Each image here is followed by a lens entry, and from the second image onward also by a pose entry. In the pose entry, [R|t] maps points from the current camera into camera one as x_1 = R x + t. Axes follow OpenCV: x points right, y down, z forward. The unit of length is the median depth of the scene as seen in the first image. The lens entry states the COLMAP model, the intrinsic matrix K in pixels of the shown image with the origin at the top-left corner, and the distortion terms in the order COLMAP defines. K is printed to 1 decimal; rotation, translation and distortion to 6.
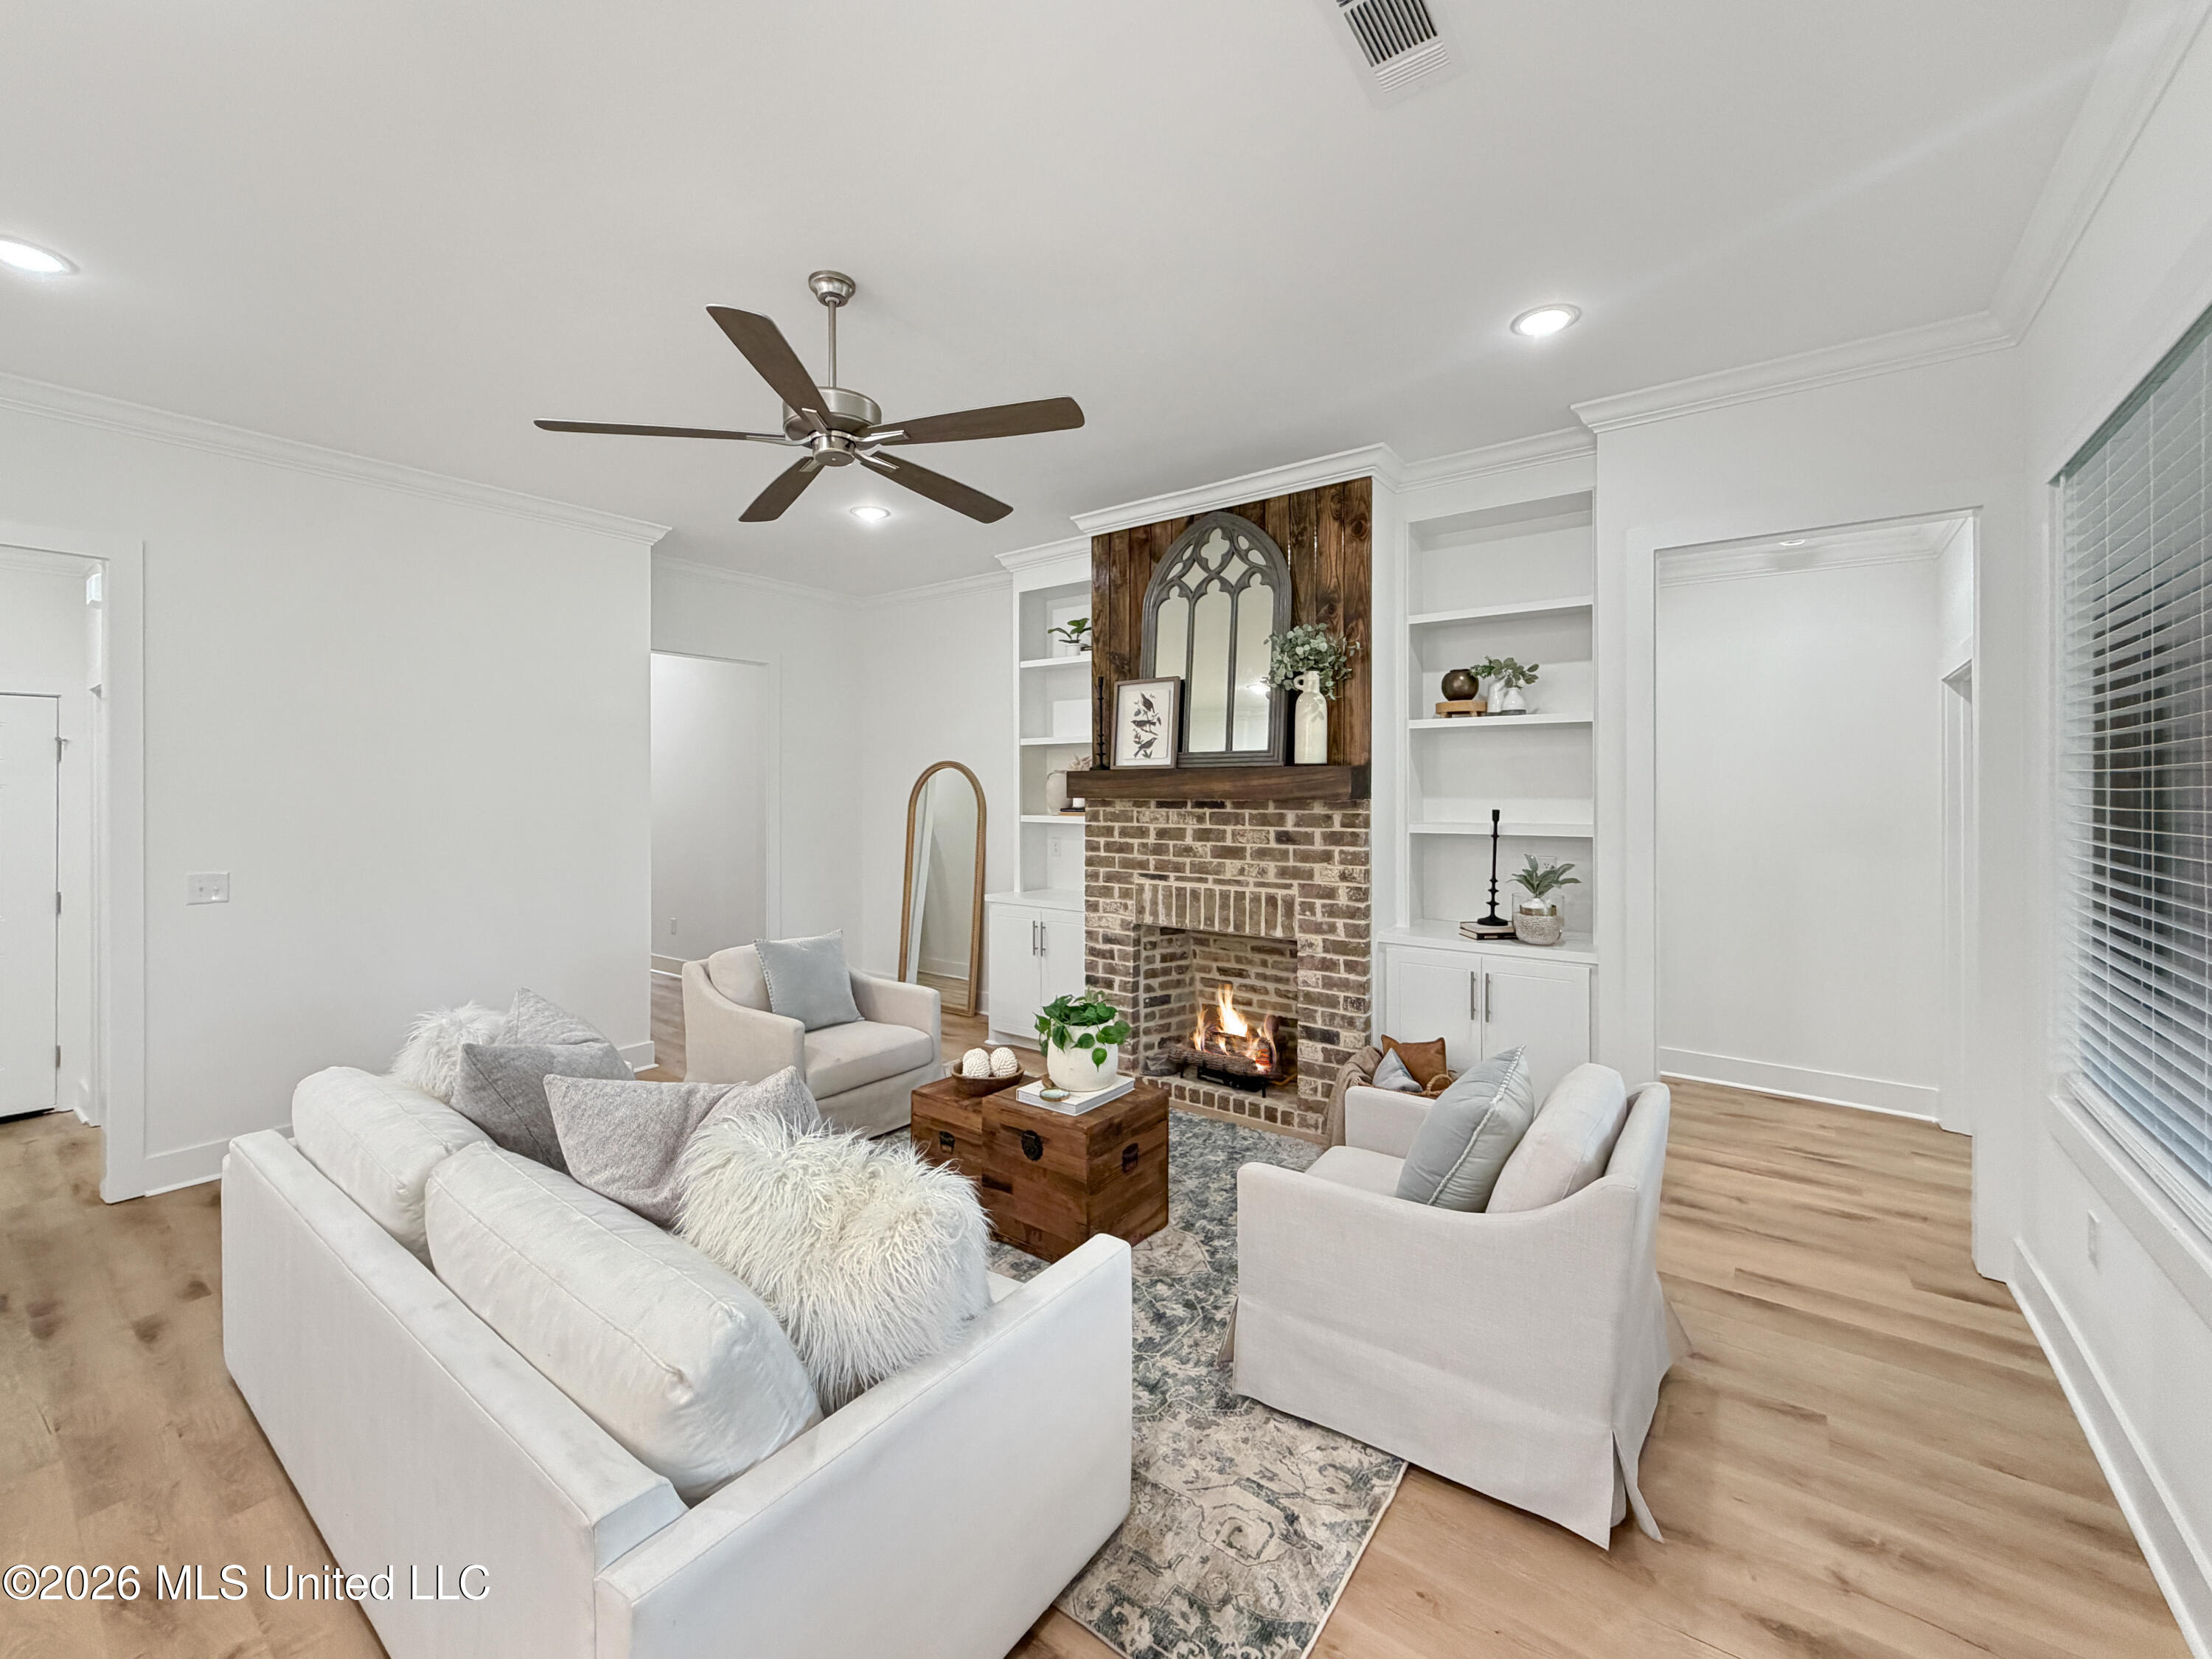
lens RADIAL K [[894.0, 0, 1103.4], [0, 894.0, 782.8], [0, 0, 1]] dist [0.000658, -0.000830]
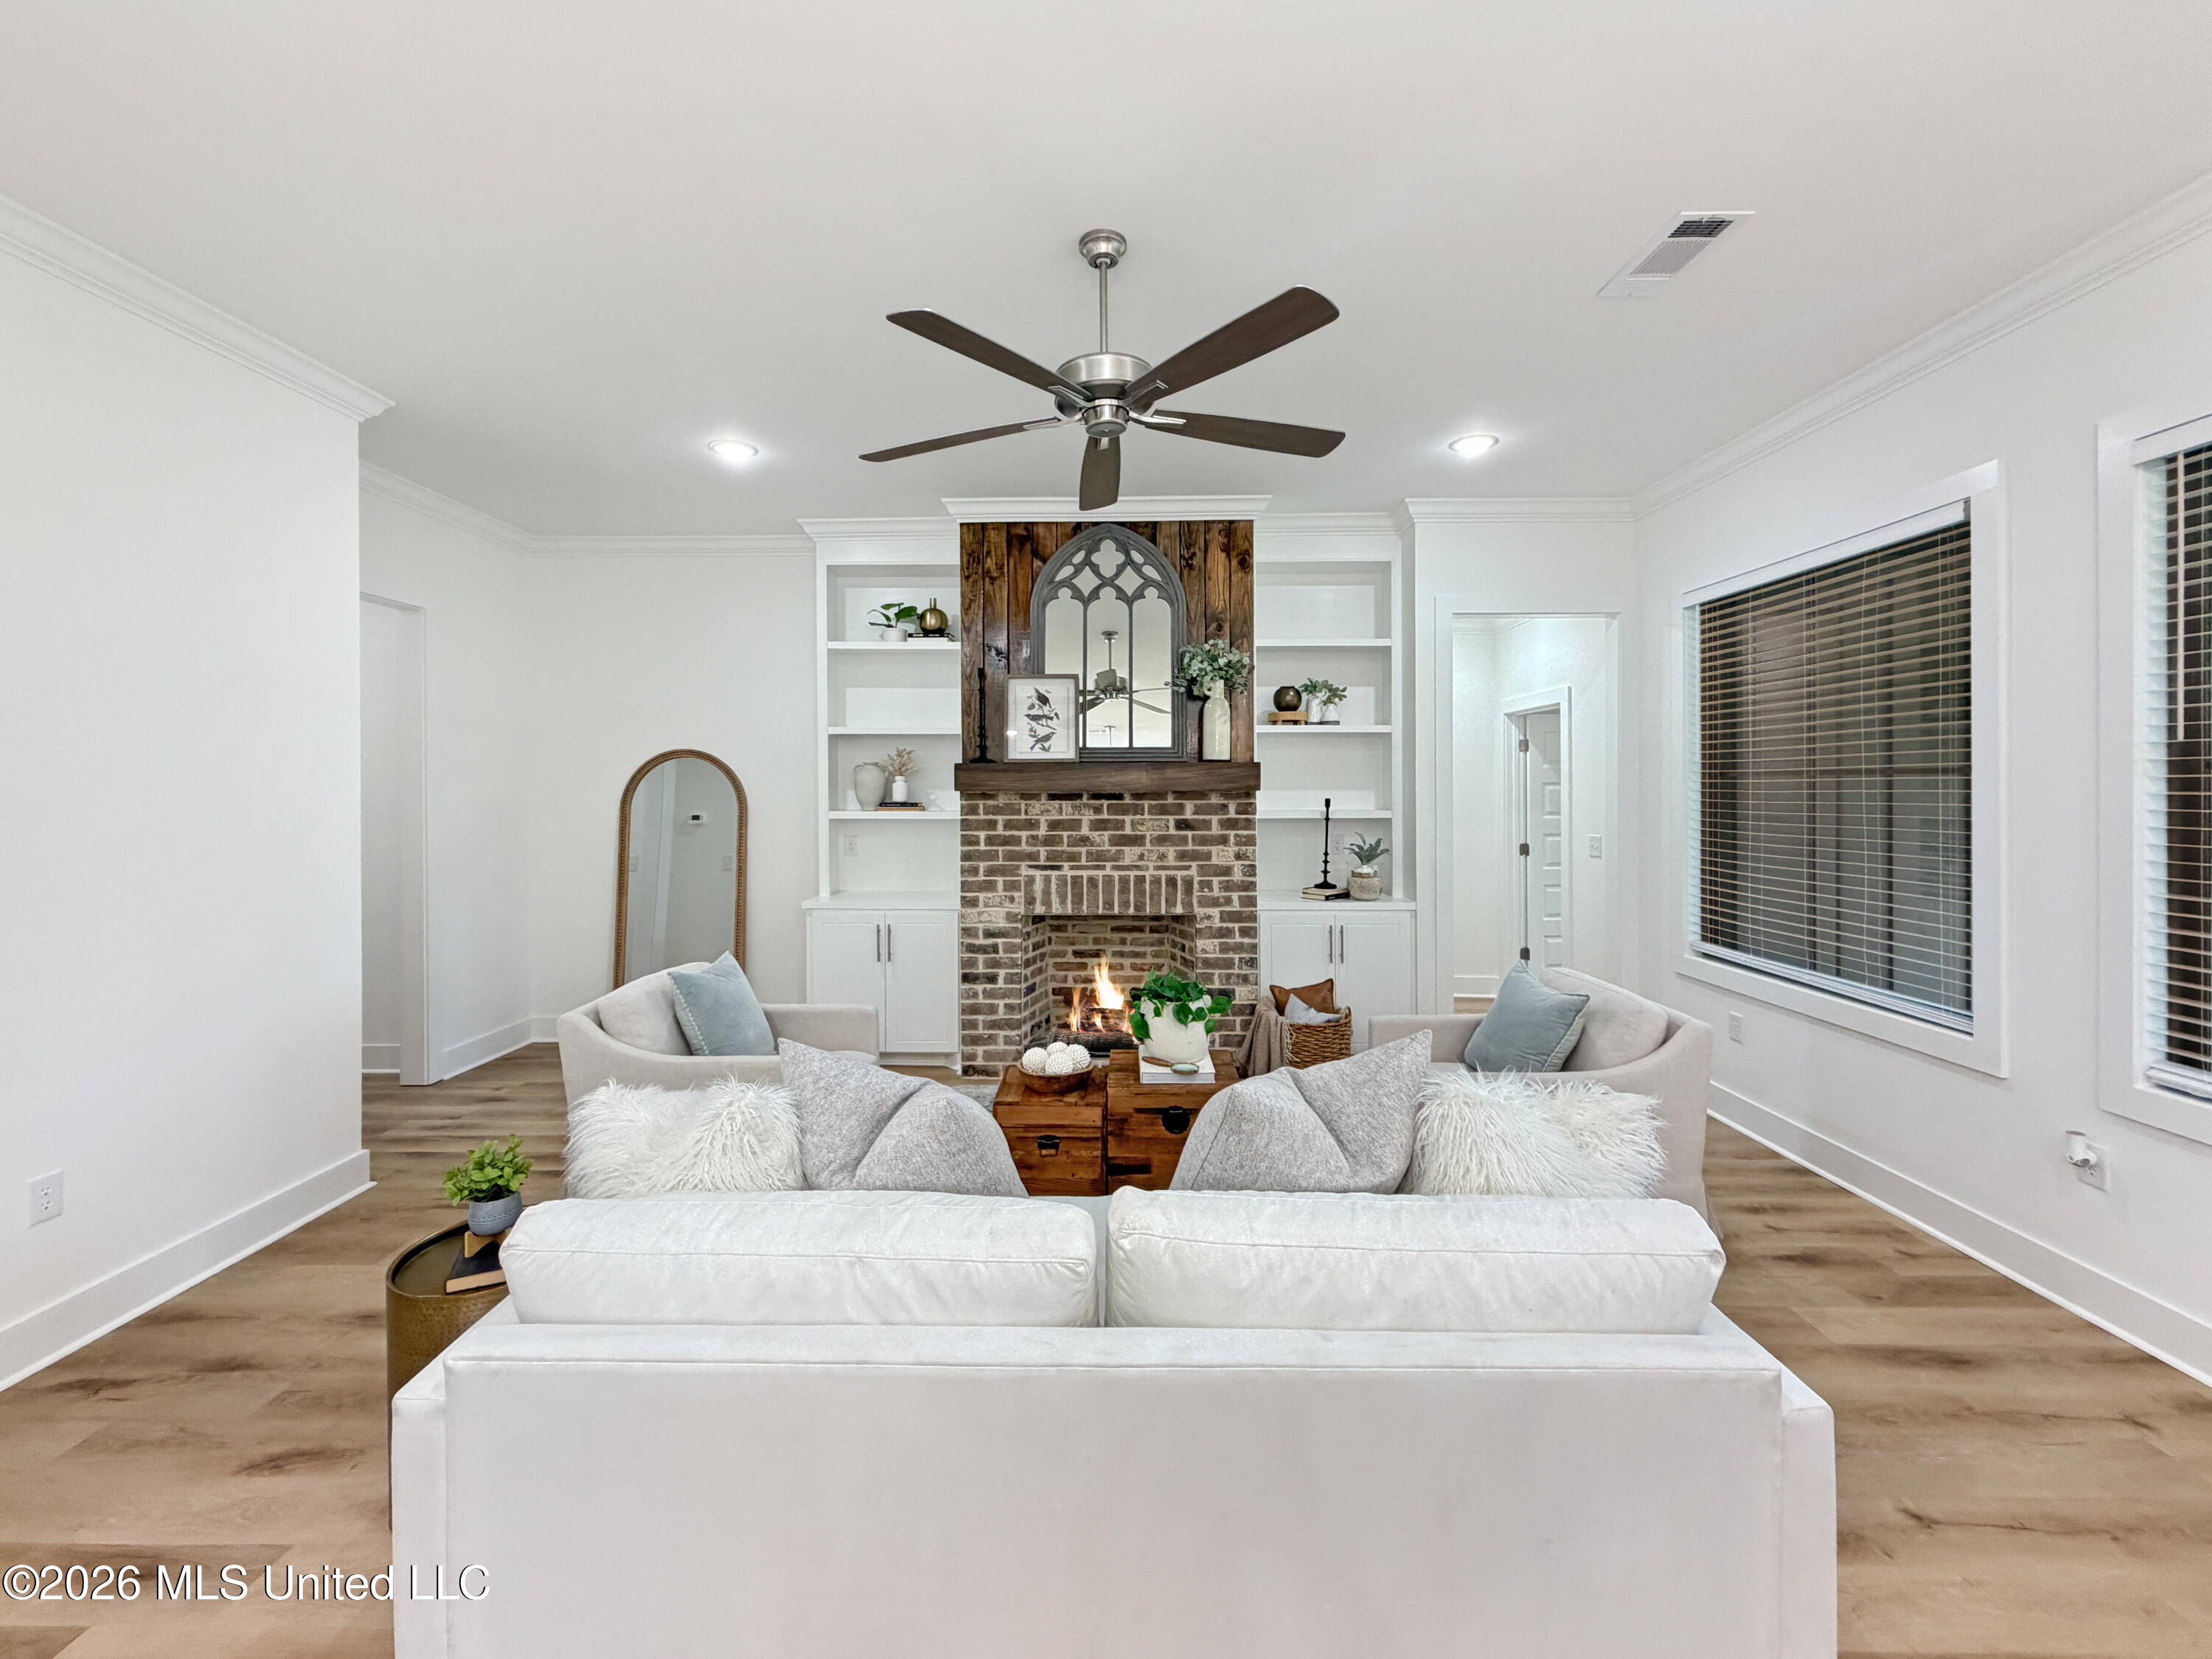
lens RADIAL K [[894.0, 0, 1088.6], [0, 894.0, 784.8], [0, 0, 1]] dist [0.000658, -0.000830]
pose [[0.812322, 0.001703, 0.583207, -0.531522], [-0.003798, 0.999990, 0.002370, 0.007997], [-0.583197, -0.004140, 0.812320, 0.145610]]
